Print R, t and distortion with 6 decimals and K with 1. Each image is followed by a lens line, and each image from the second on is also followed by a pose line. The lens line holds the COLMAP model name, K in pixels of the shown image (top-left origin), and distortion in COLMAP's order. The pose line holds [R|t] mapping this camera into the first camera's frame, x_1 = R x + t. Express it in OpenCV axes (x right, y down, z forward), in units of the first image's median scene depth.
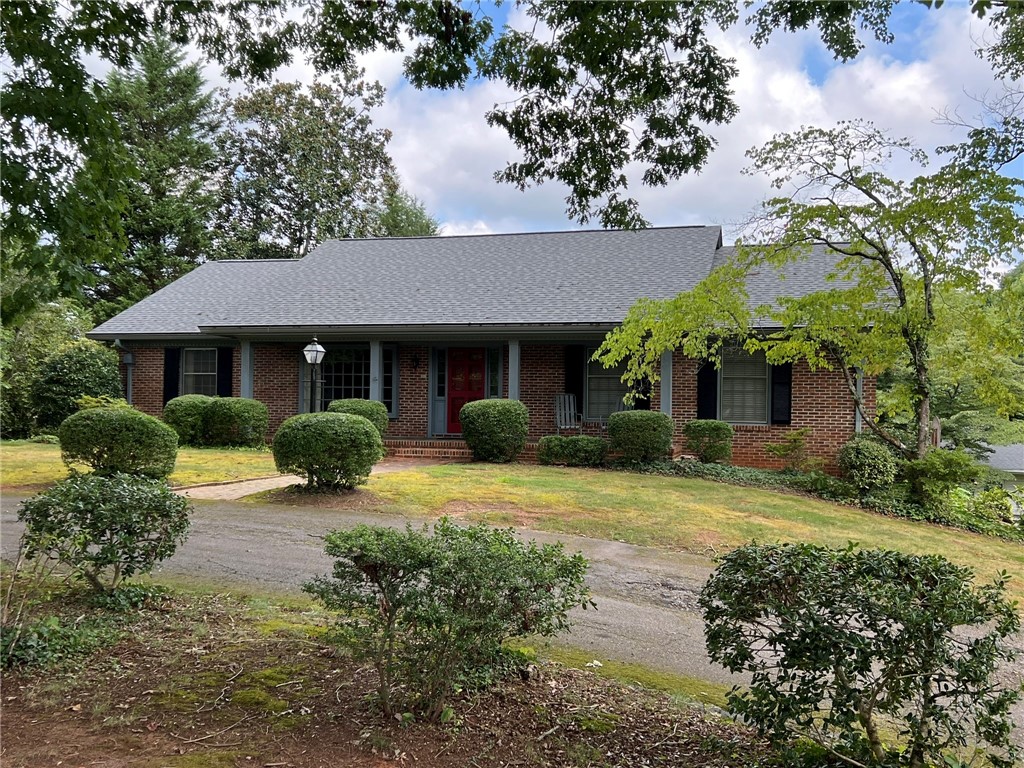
lens RADIAL K [[990.4, 0, 510.7], [0, 990.4, 384.5], [0, 0, 1]] dist [-0.008736, 0.000000]
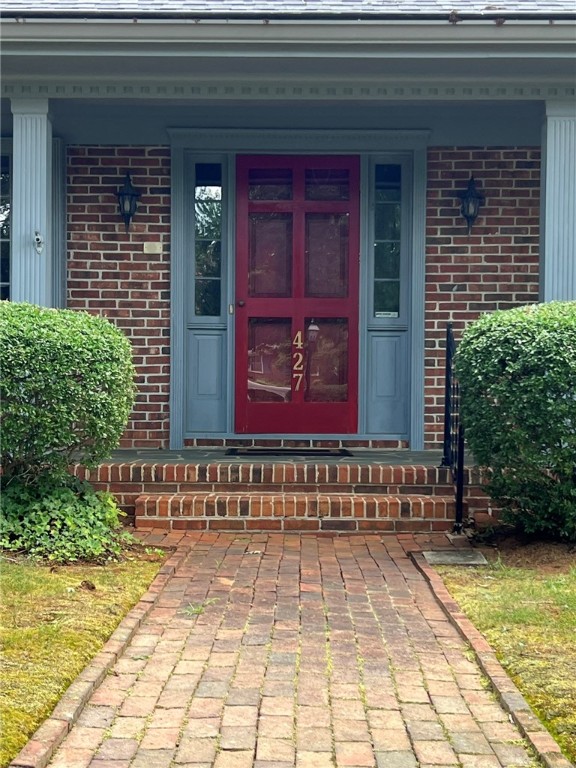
lens RADIAL K [[1367.0, 0, 288.3], [0, 1367.0, 384.8], [0, 0, 1]] dist [0.076447, 0.000000]
pose [[0.965795, -0.001710, 0.259301, -0.157938], [-0.003836, 0.999775, 0.020882, 0.024851], [-0.259278, -0.021162, 0.965571, 0.583939]]
